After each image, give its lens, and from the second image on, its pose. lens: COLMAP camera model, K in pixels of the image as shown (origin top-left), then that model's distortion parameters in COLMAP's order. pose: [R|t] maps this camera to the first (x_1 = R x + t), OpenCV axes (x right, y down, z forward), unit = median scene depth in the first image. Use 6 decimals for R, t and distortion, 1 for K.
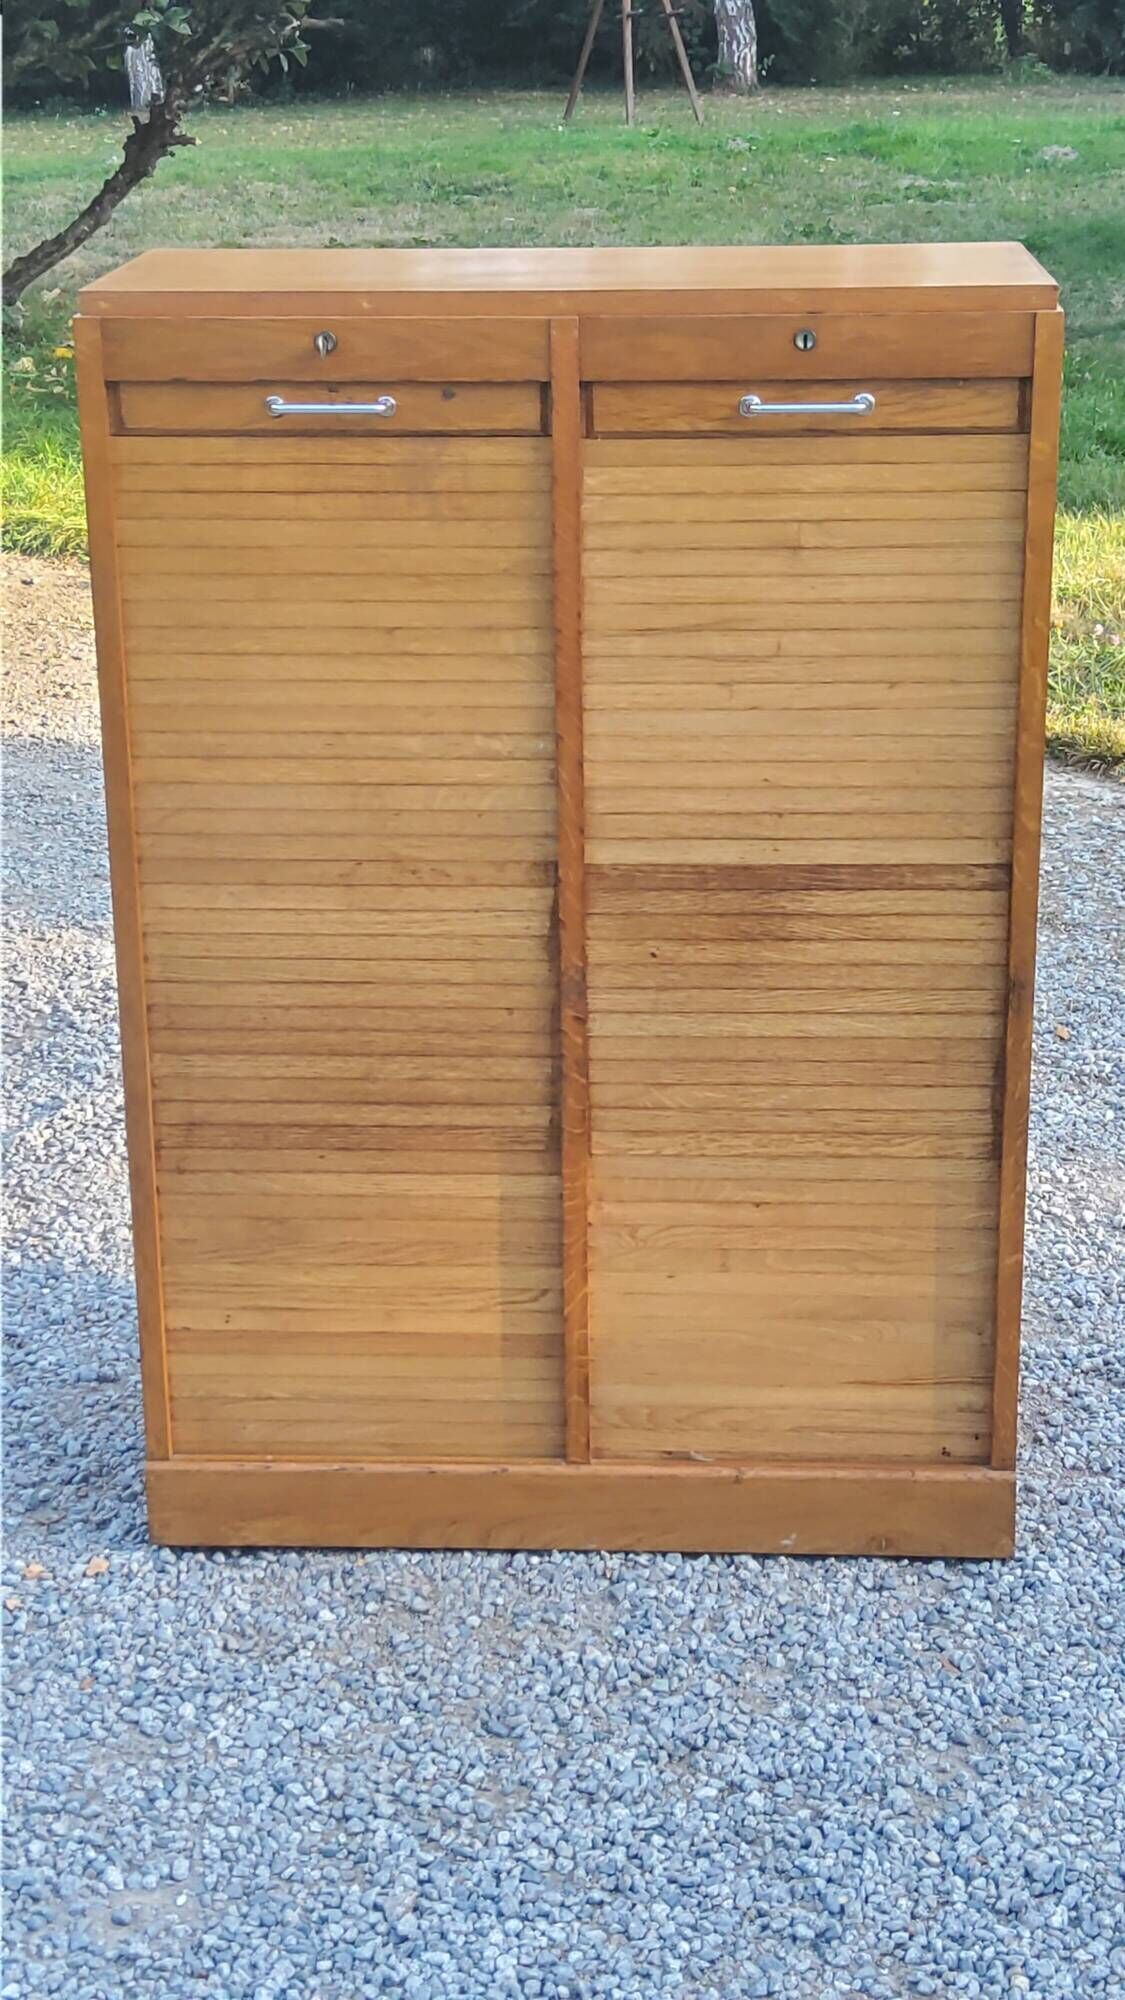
lens RADIAL K [[2985.3, 0, 557.5], [0, 2985.3, 991.5], [0, 0, 1]] dist [0.088024, 0.000000]
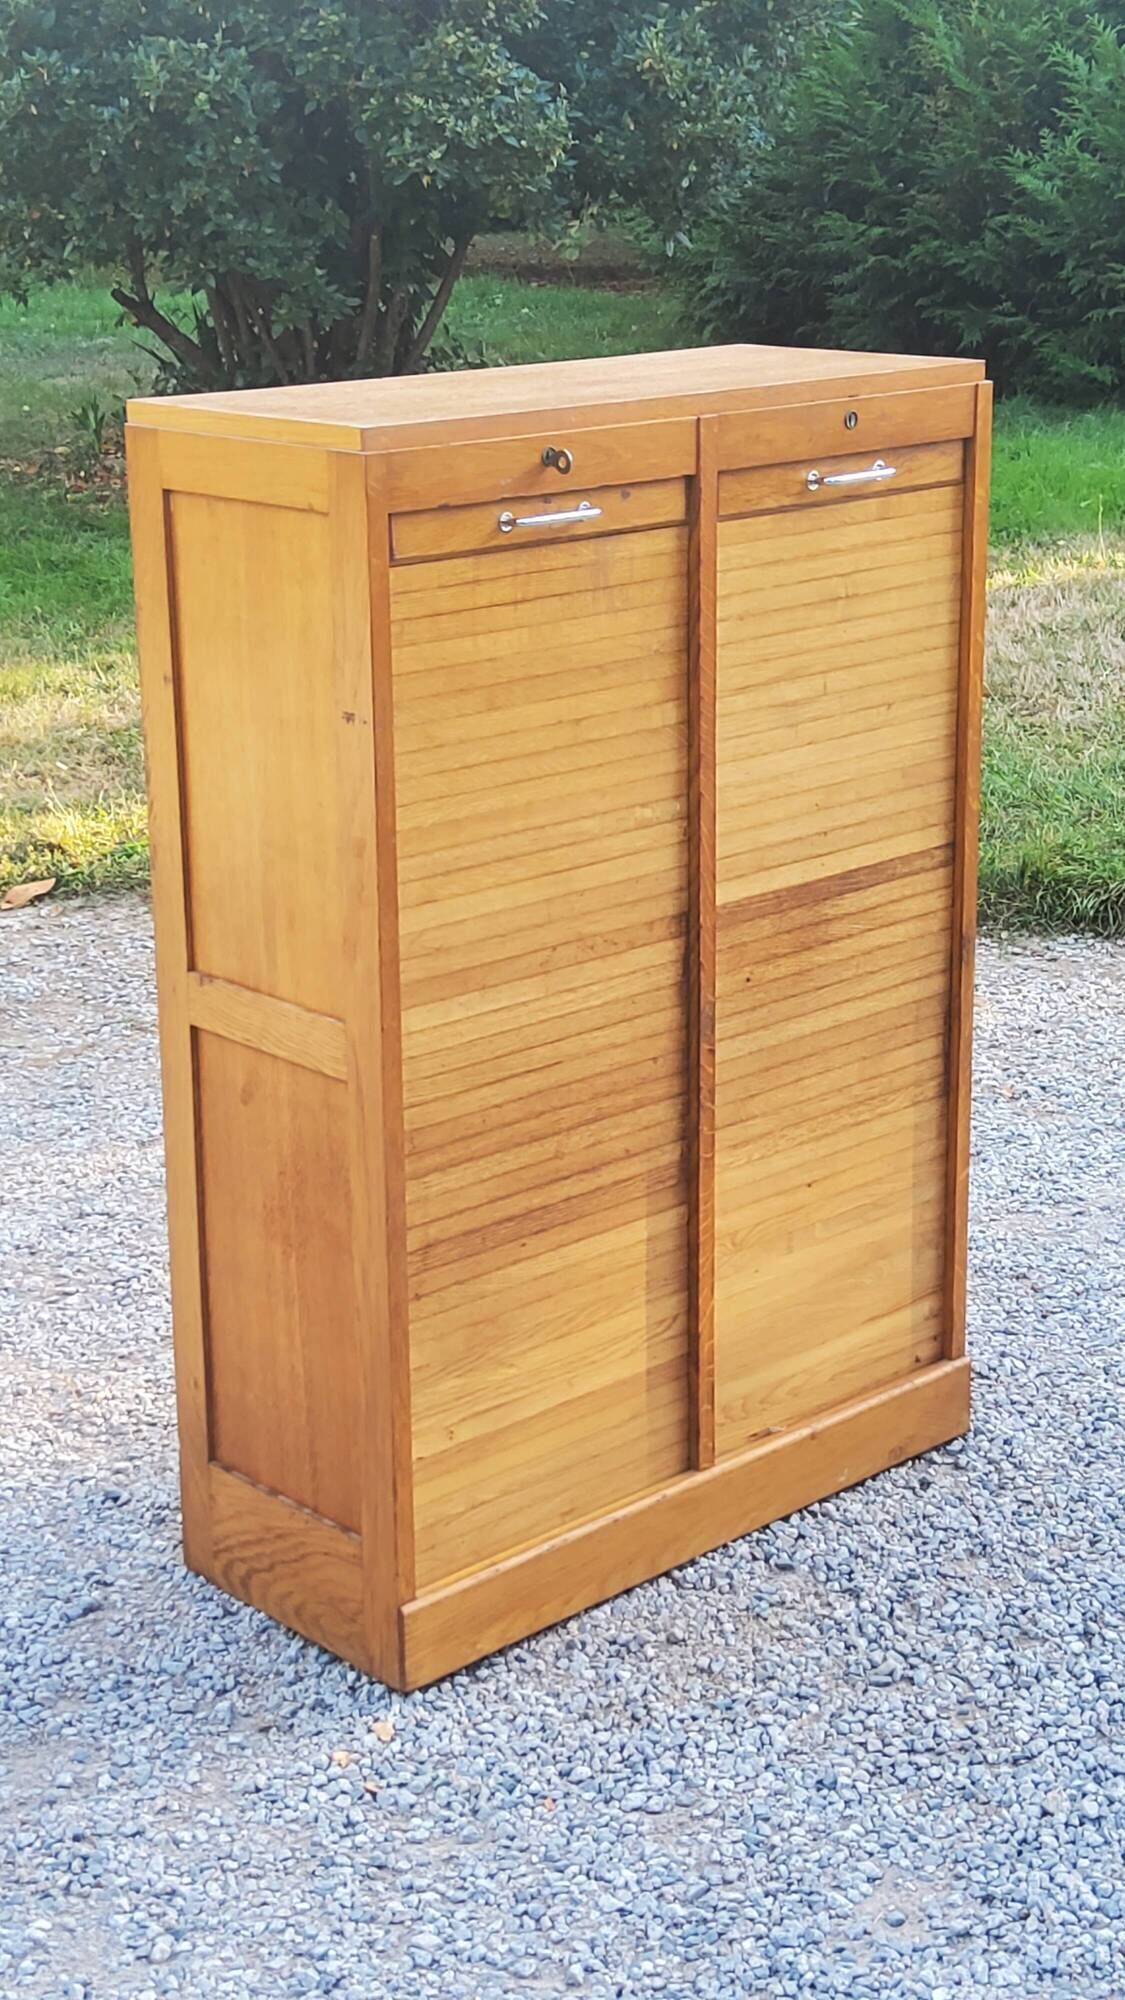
lens RADIAL K [[2985.3, 0, 566.0], [0, 2985.3, 992.1], [0, 0, 1]] dist [0.088024, 0.000000]
pose [[0.695701, -0.202537, 0.689187, -0.781447], [0.244548, 0.968897, 0.037878, -0.066339], [-0.675423, 0.142188, 0.723593, 0.238467]]
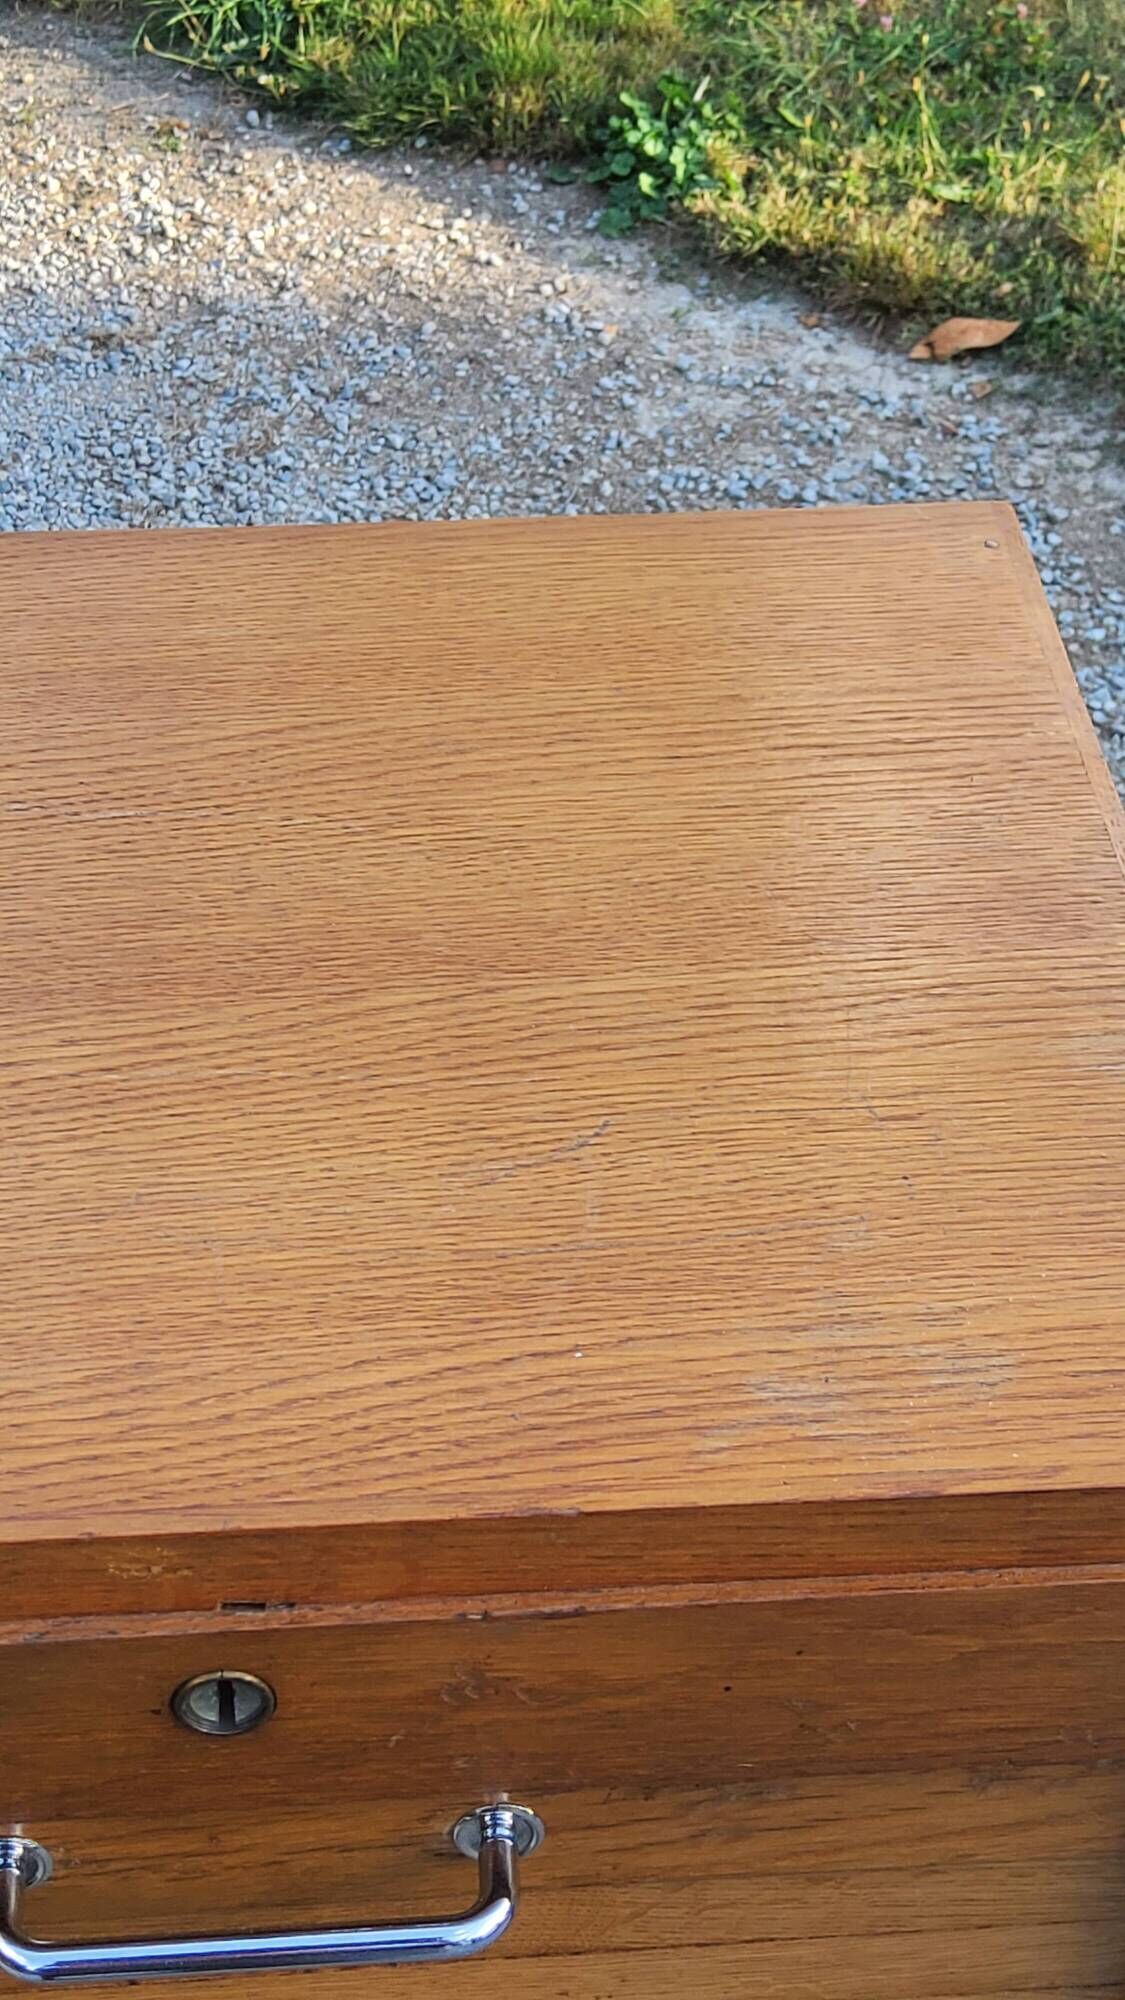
lens RADIAL K [[2985.3, 0, 592.5], [0, 2985.3, 1002.6], [0, 0, 1]] dist [0.088024, 0.000000]
pose [[0.991266, -0.063120, 0.115793, 0.080247], [0.019725, 0.939106, 0.343060, -0.313630], [-0.130396, -0.337780, 0.932149, 0.744928]]
